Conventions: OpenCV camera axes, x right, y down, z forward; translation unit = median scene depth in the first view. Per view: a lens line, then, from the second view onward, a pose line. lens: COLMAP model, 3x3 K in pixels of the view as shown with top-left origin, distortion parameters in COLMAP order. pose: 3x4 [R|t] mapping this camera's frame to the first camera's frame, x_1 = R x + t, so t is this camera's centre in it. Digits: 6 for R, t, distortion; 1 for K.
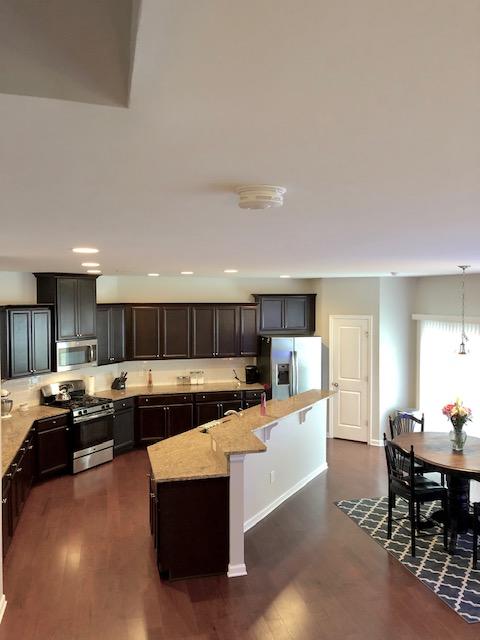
lens RADIAL K [[522.9, 0, 243.5], [0, 522.9, 316.1], [0, 0, 1]] dist [0.048751, -0.054154]
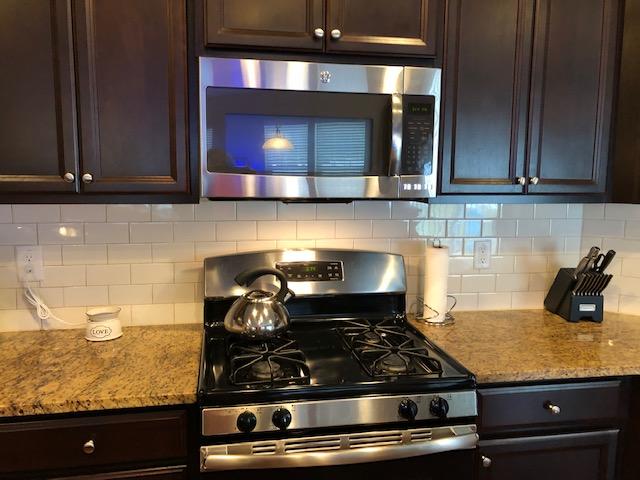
lens RADIAL K [[522.9, 0, 315.5], [0, 522.9, 235.4], [0, 0, 1]] dist [0.048751, -0.054154]
pose [[0.649392, 0.098613, -0.754033, -0.149694], [-0.040466, 0.994633, 0.095229, 0.092823], [0.759376, -0.031328, 0.649897, 0.837070]]
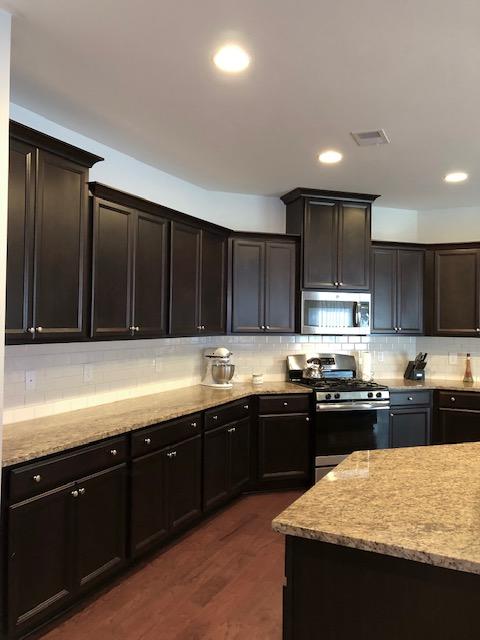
lens RADIAL K [[522.9, 0, 241.4], [0, 522.9, 315.4], [0, 0, 1]] dist [0.048751, -0.054154]
pose [[0.754091, 0.002353, -0.656766, 0.031400], [-0.039354, 0.998359, -0.041608, 0.106563], [0.655590, 0.057222, 0.752946, 0.405993]]
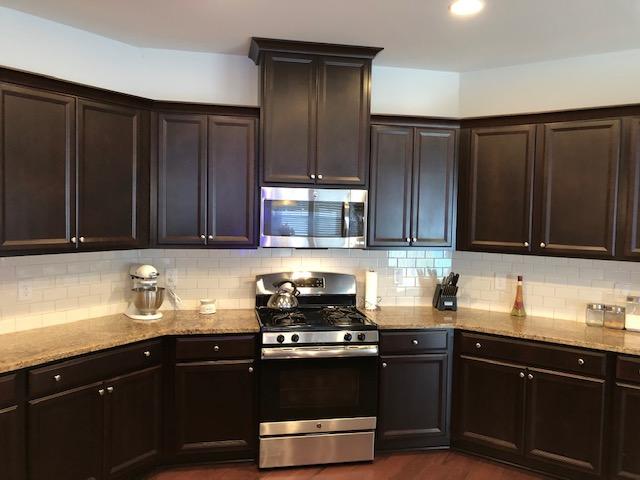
lens RADIAL K [[522.9, 0, 325.9], [0, 522.9, 239.4], [0, 0, 1]] dist [0.048751, -0.054154]
pose [[0.660898, 0.054677, -0.748481, 0.046023], [-0.052103, 0.998279, 0.026919, 0.077831], [0.748665, 0.021207, 0.662610, 0.676824]]
